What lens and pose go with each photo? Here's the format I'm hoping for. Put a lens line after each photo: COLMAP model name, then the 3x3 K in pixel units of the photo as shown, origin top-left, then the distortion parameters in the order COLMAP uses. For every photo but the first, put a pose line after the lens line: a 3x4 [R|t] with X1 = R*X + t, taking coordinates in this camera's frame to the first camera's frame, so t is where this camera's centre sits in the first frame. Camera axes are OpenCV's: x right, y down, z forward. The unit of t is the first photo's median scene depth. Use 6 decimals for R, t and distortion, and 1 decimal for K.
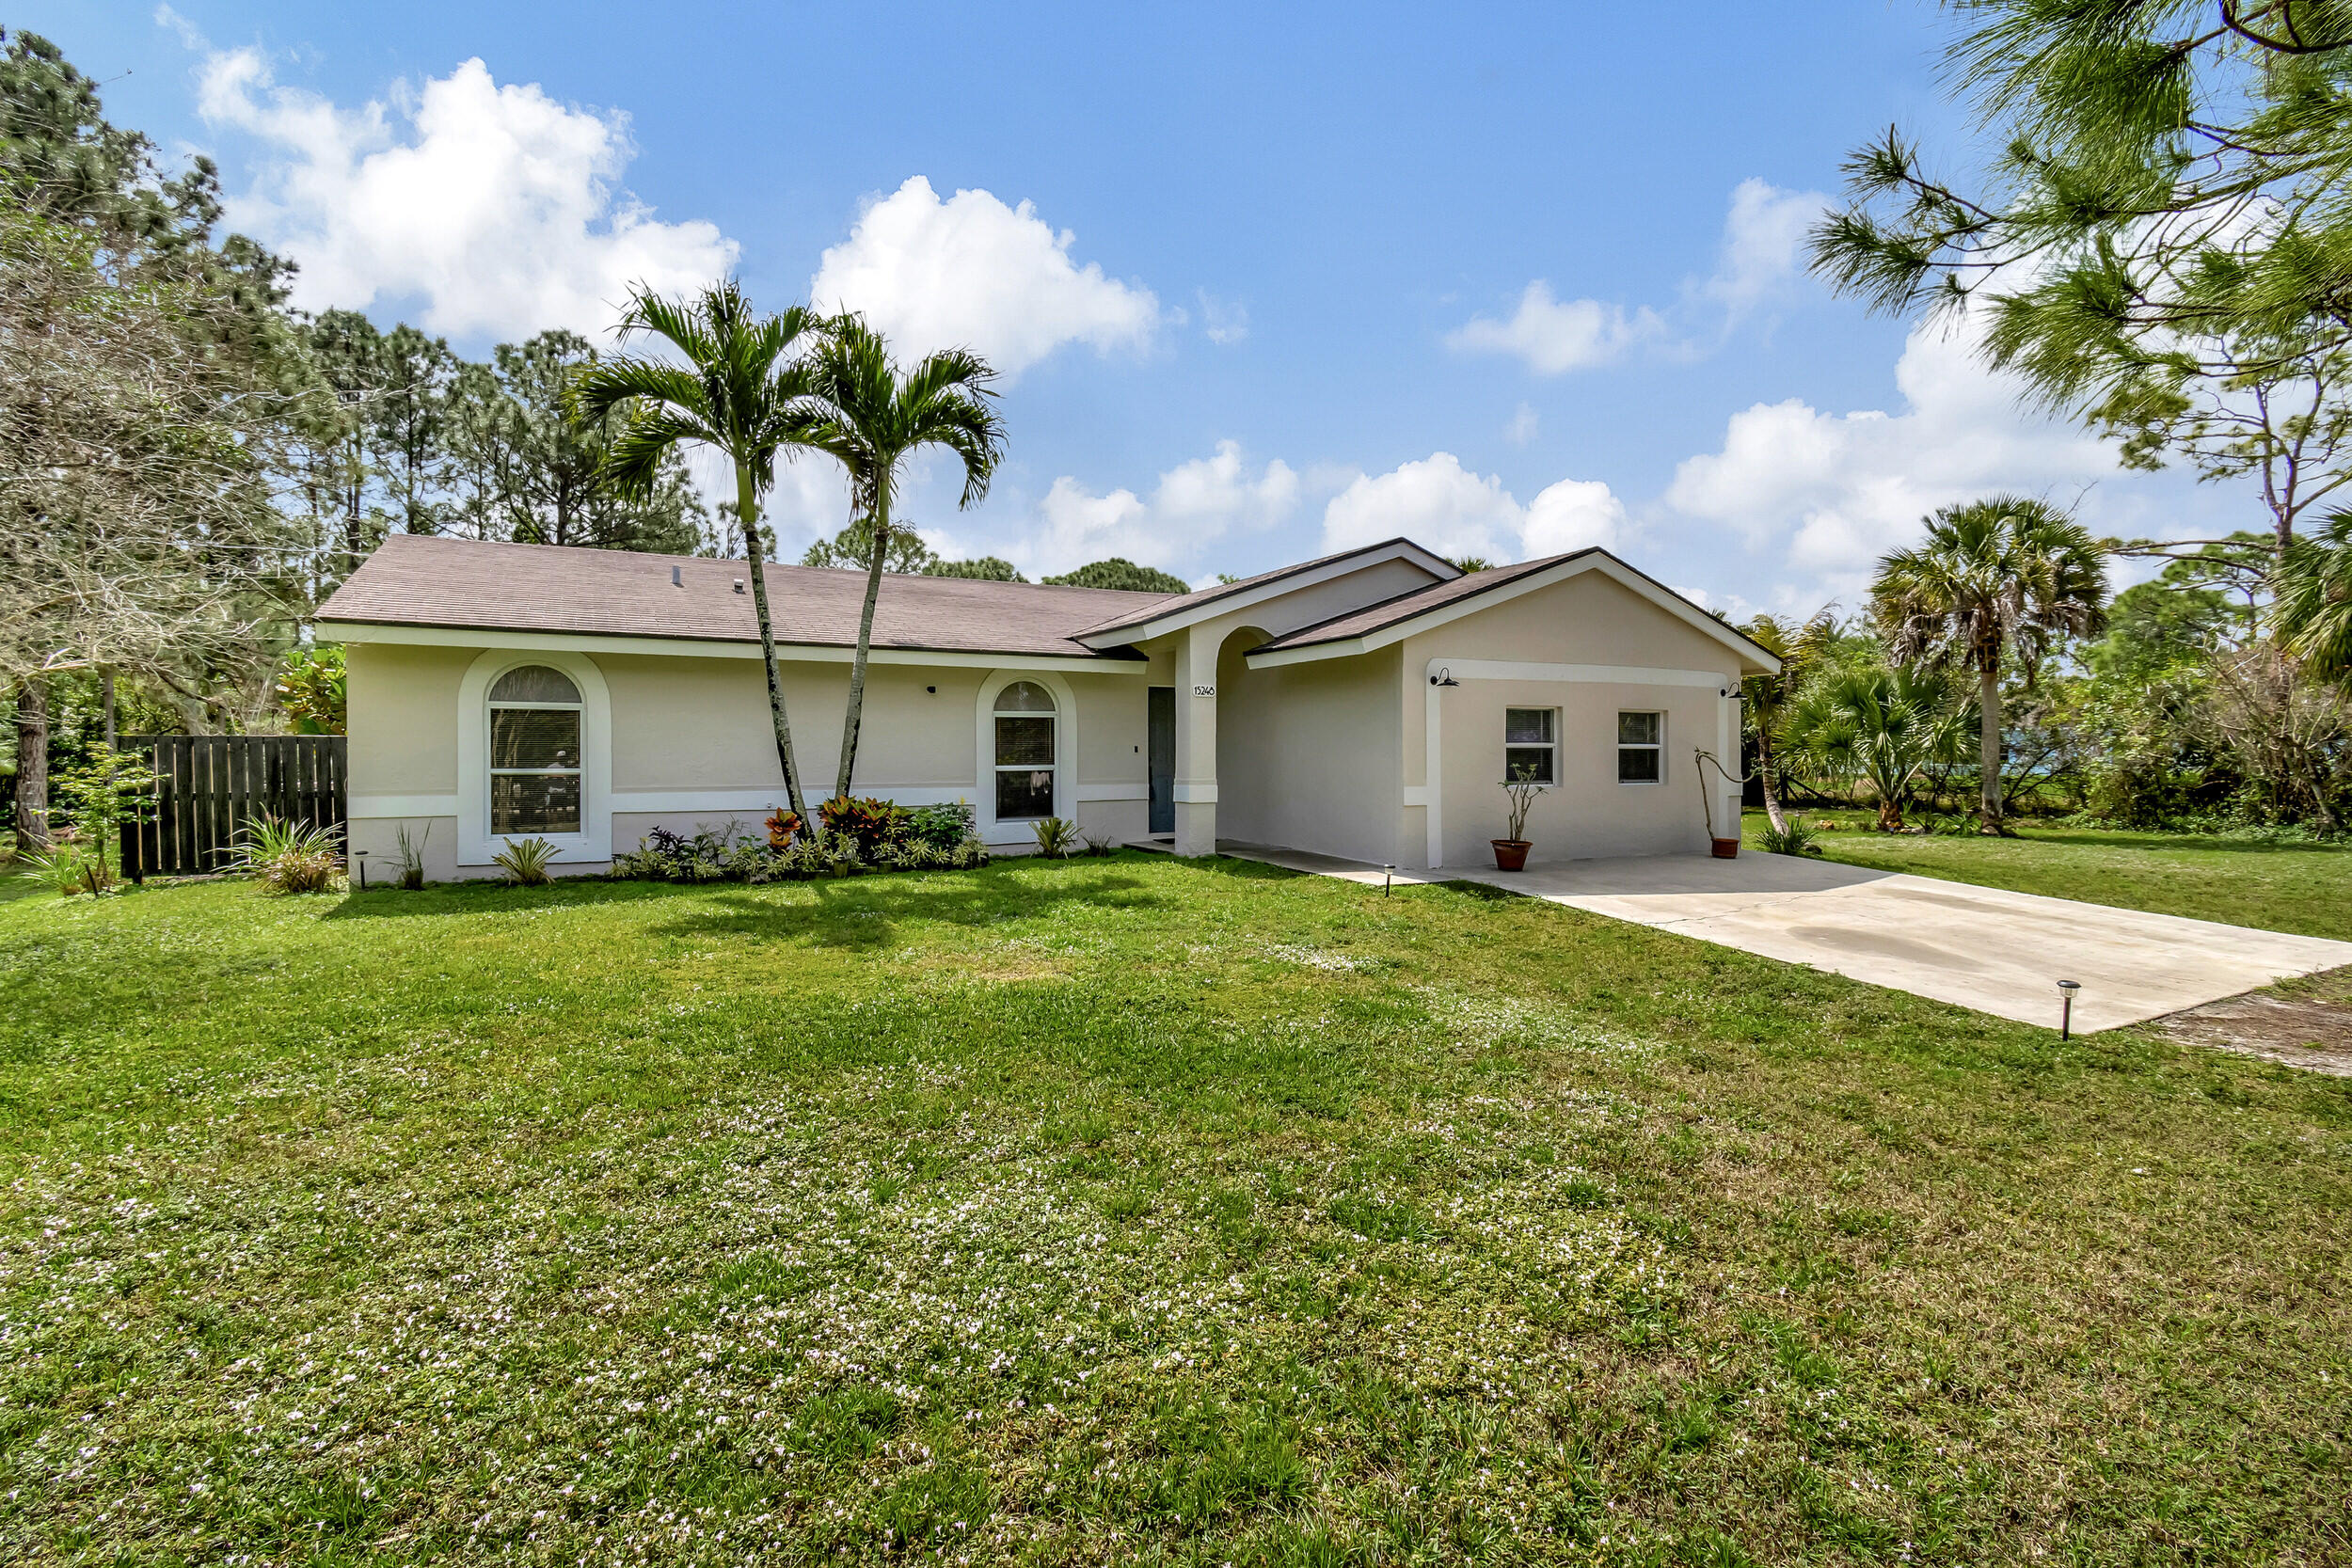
lens RADIAL K [[1069.4, 0, 1176.0], [0, 1069.4, 784.0], [0, 0, 1]] dist [0.001551, -0.000096]
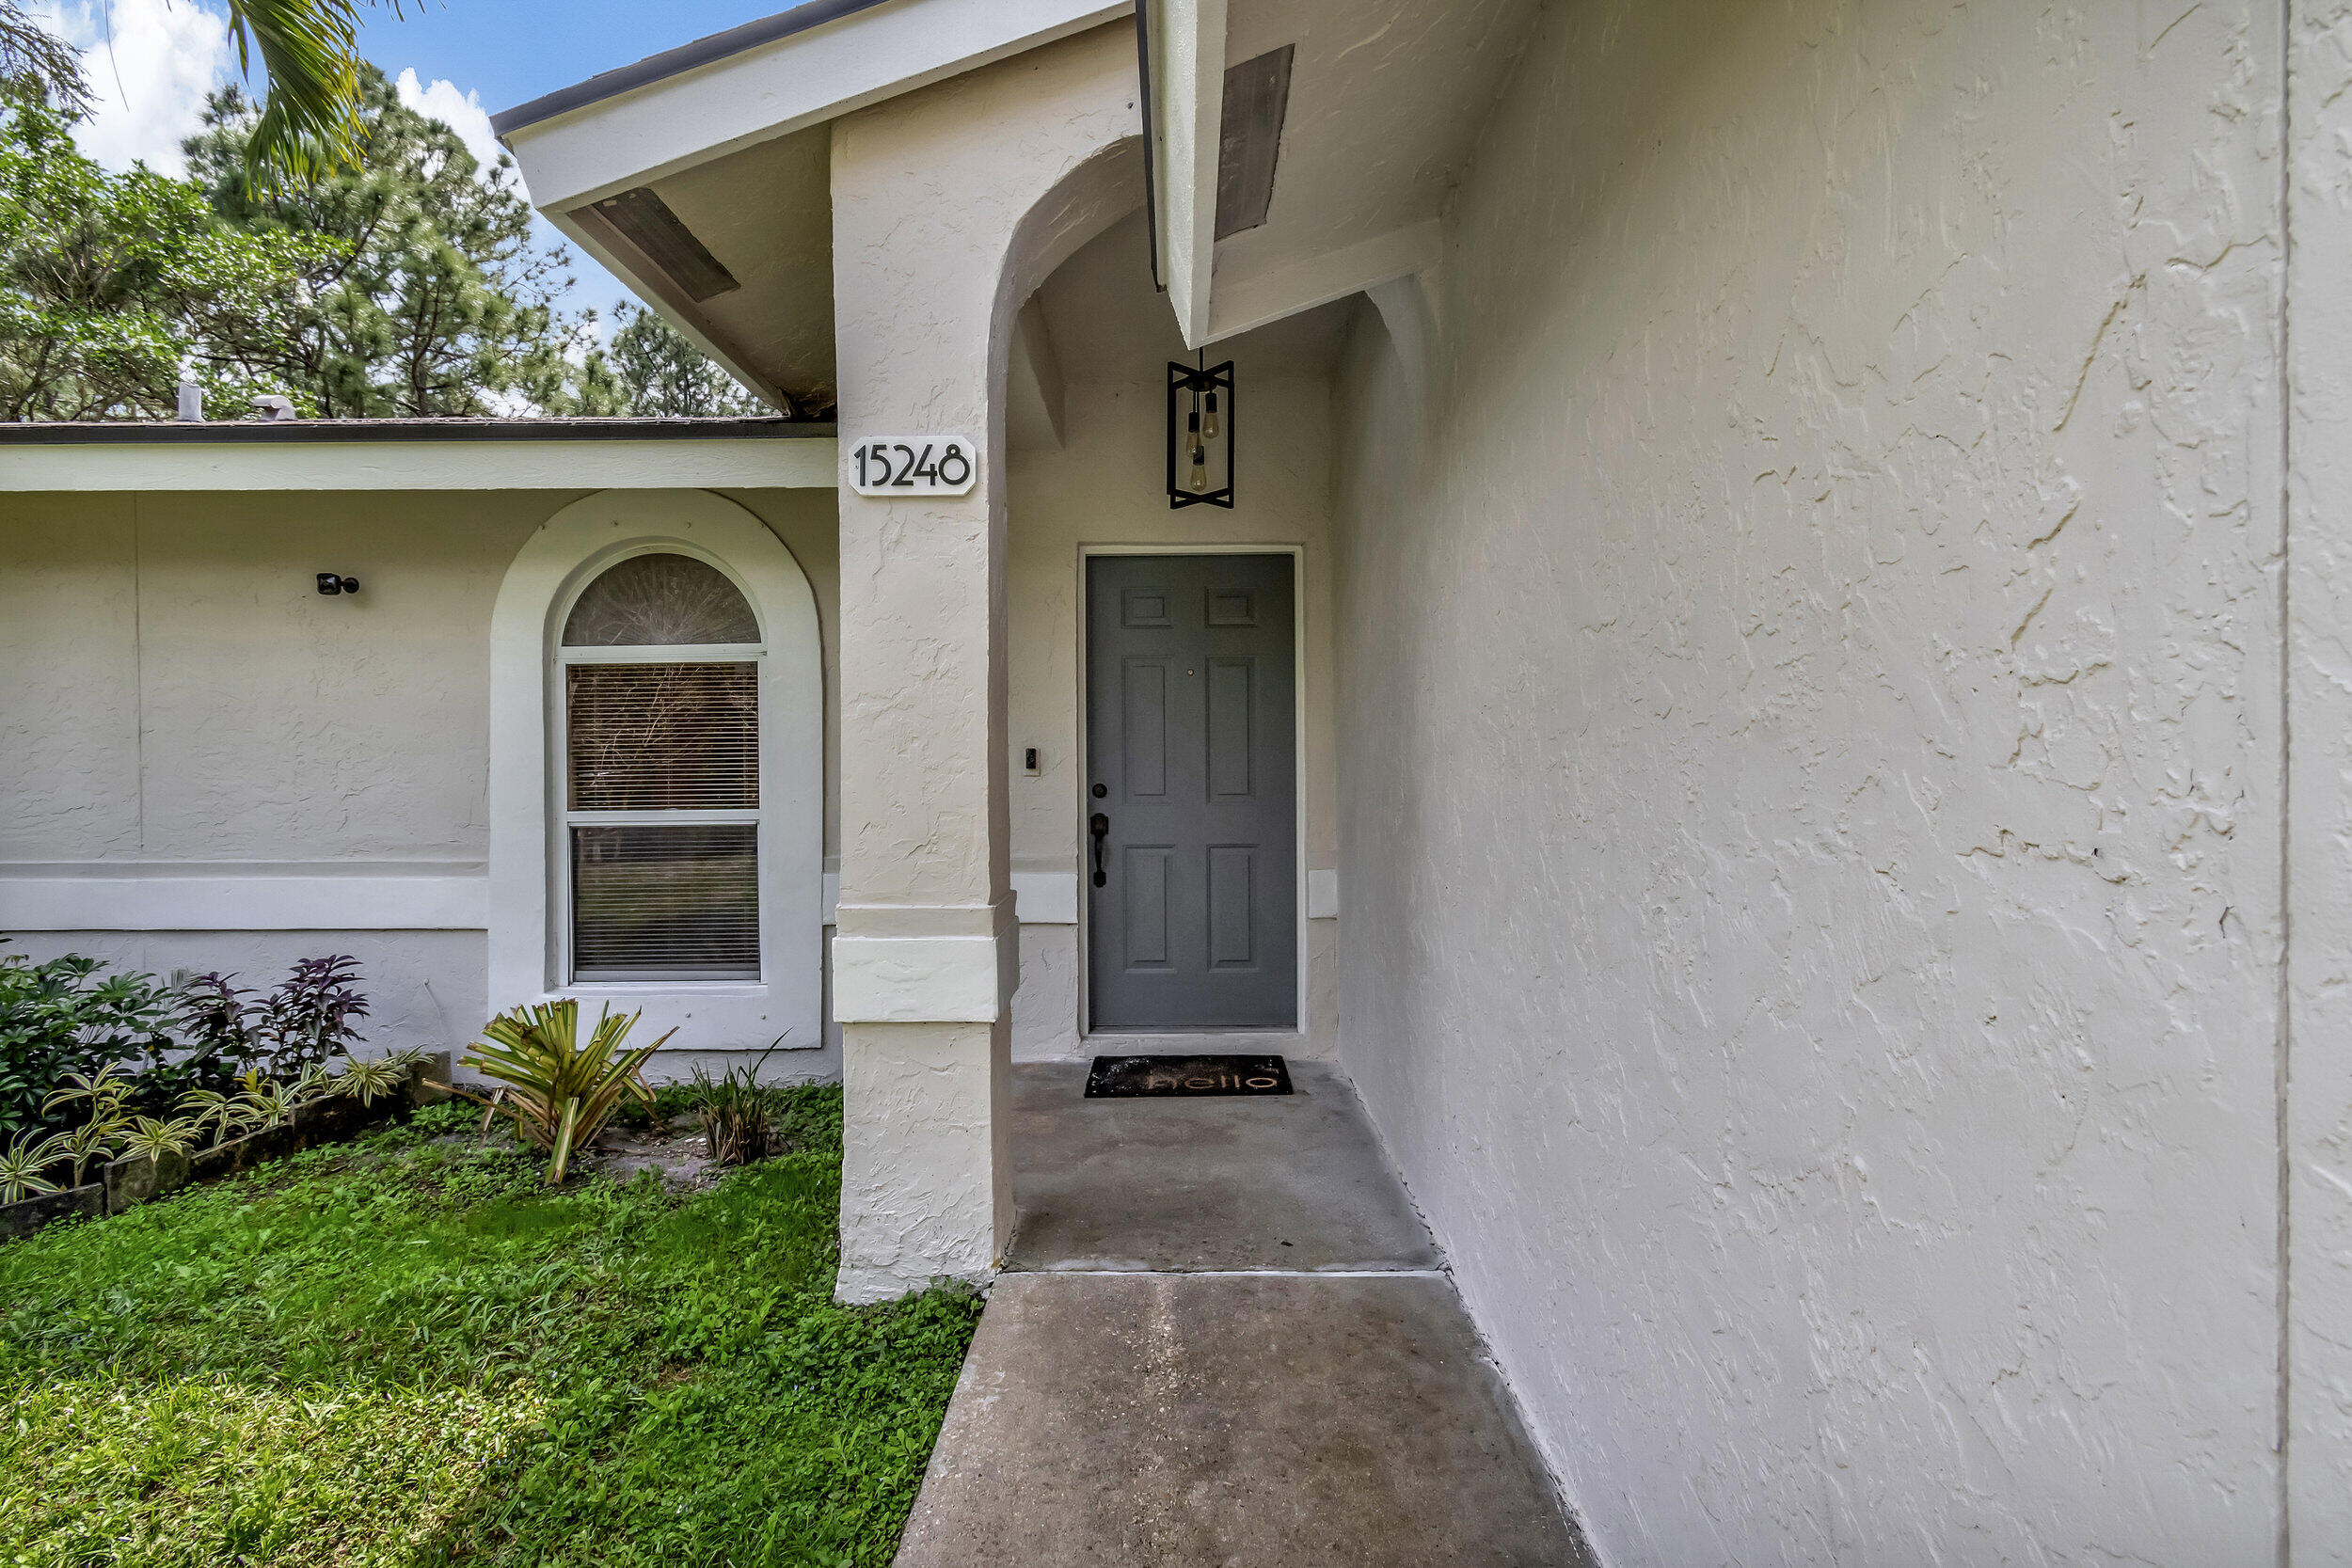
lens RADIAL K [[1069.4, 0, 1176.0], [0, 1069.4, 784.0], [0, 0, 1]] dist [0.001551, -0.000096]
pose [[0.869920, 0.009293, -0.493106, 0.175321], [-0.013460, 0.999897, -0.004901, -0.028478], [0.493009, 0.010900, 0.869956, 0.874045]]
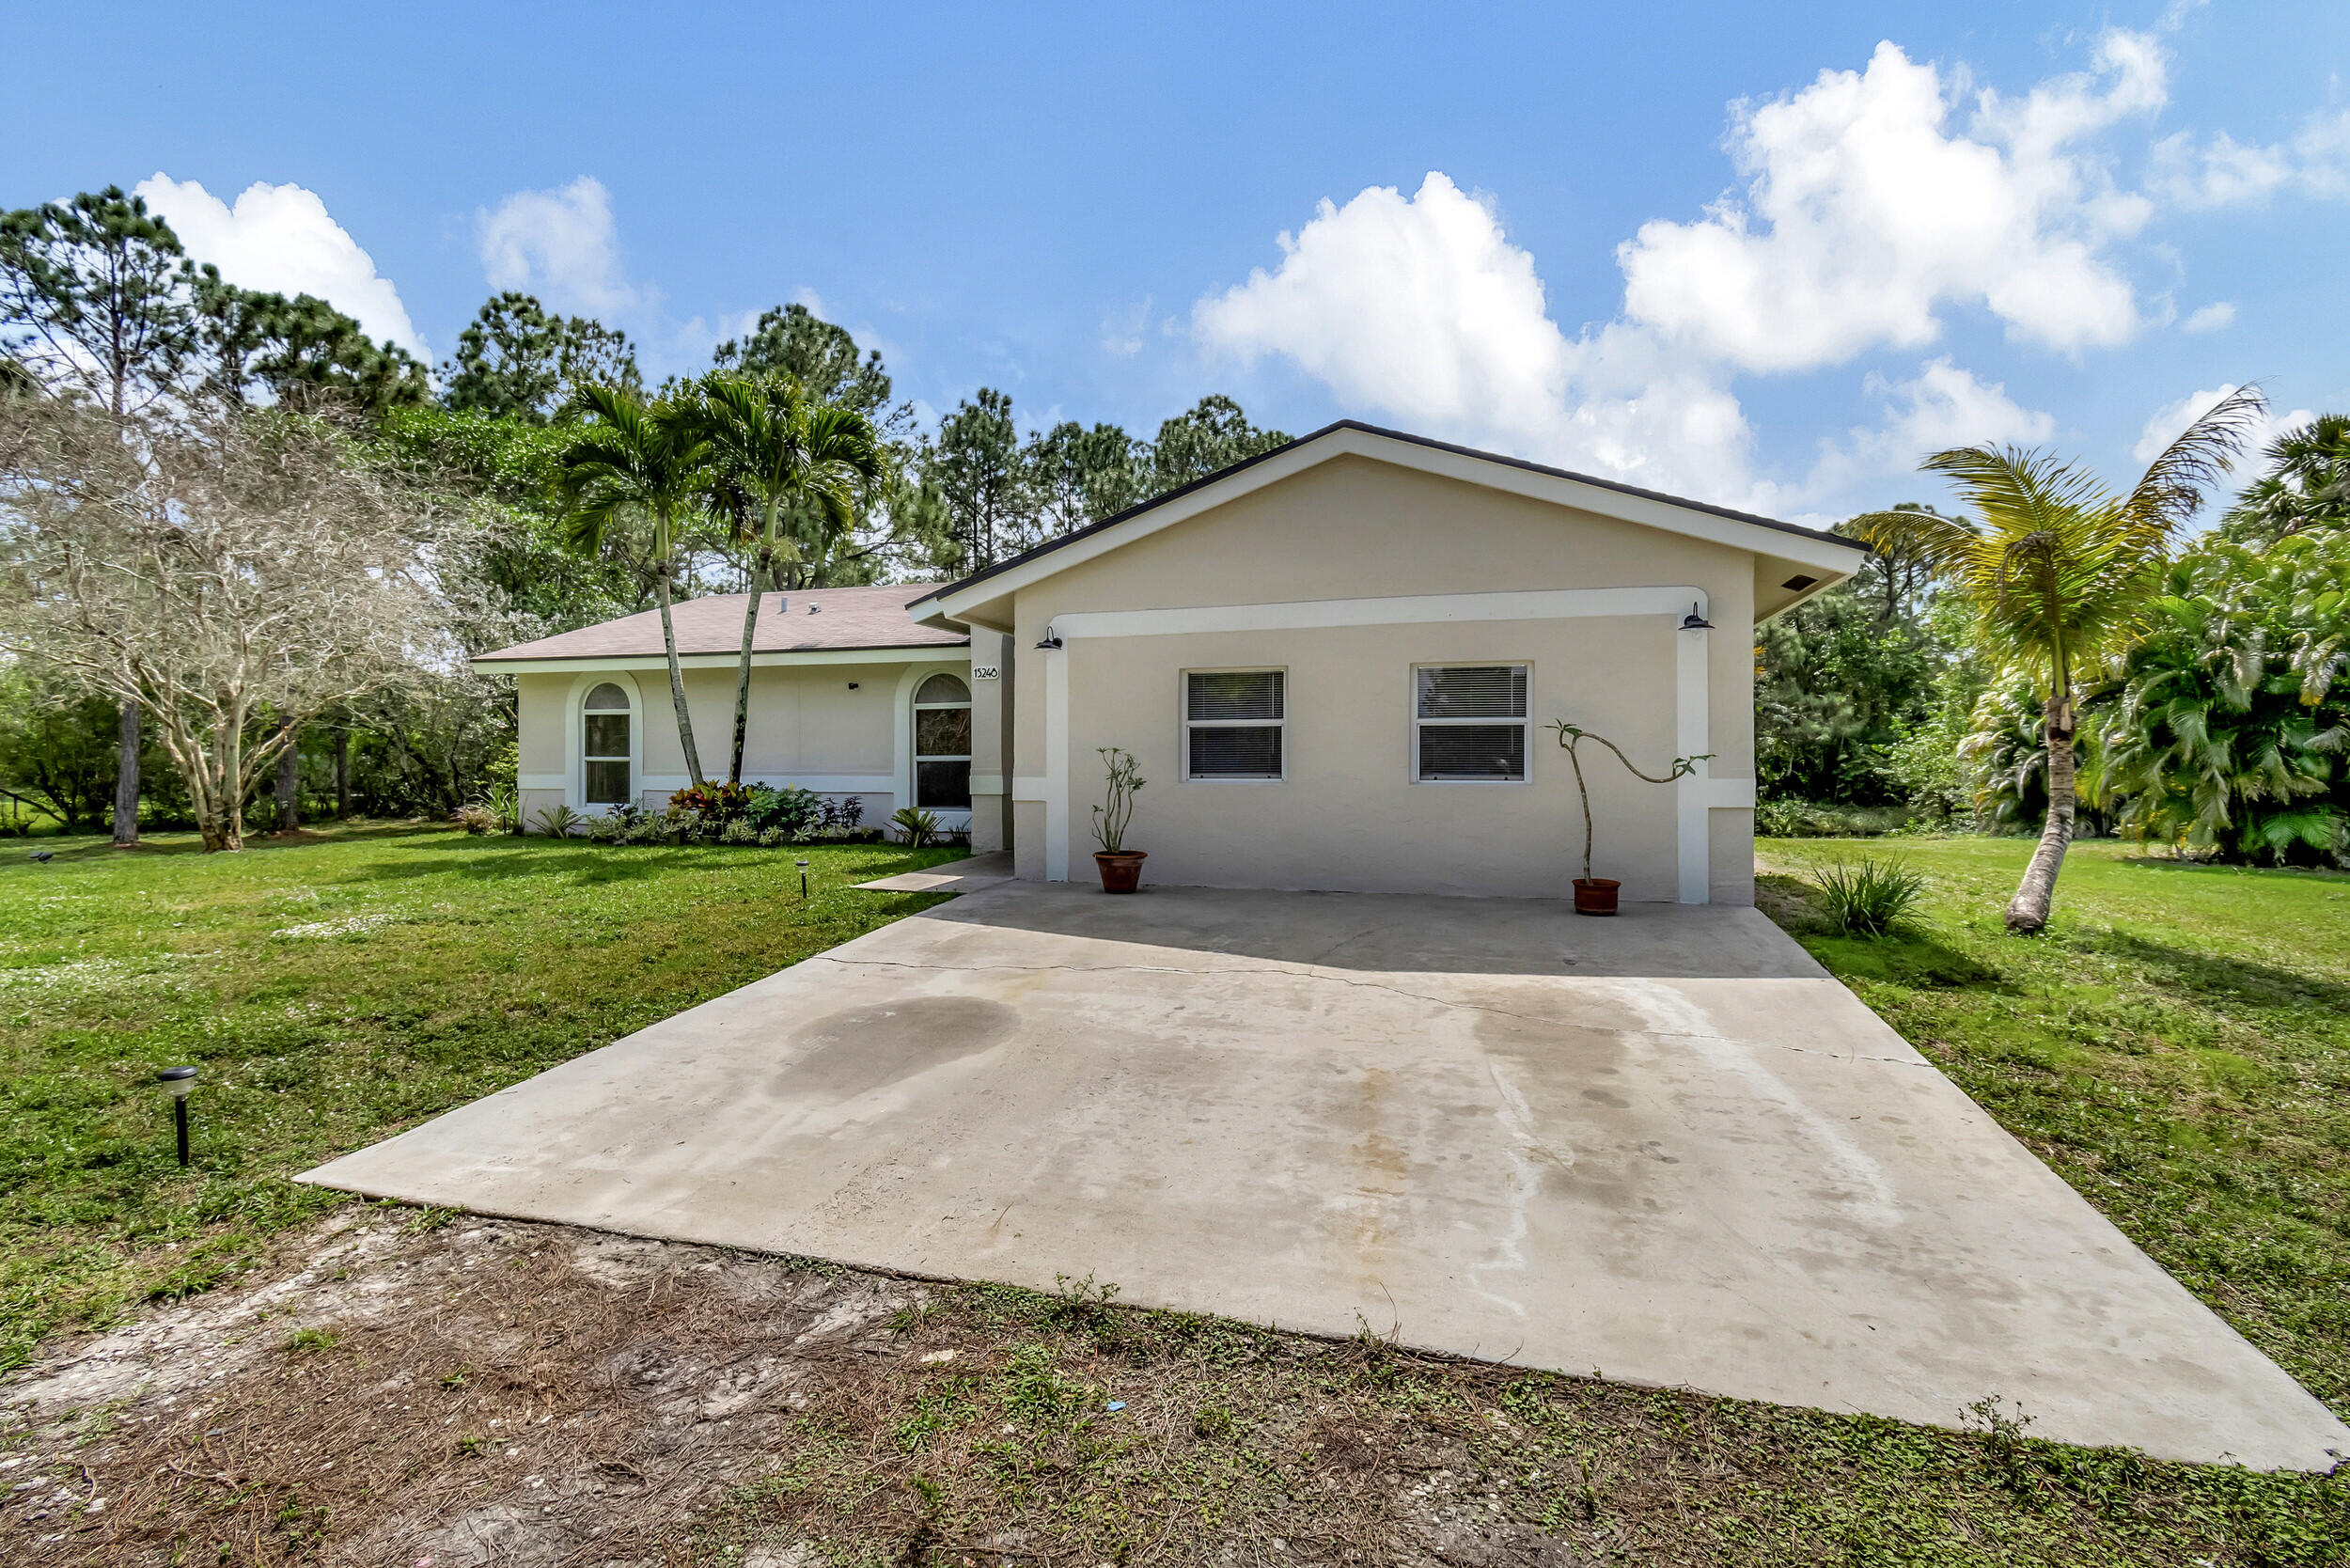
lens RADIAL K [[1068.6, 0, 1175.0], [0, 1068.6, 784.0], [0, 0, 1]] dist [0.001551, -0.000096]
pose [[0.705751, 0.016067, -0.708277, 0.817640], [-0.019003, 0.999812, 0.003745, 0.001743], [0.708205, 0.010816, 0.705924, 0.480529]]
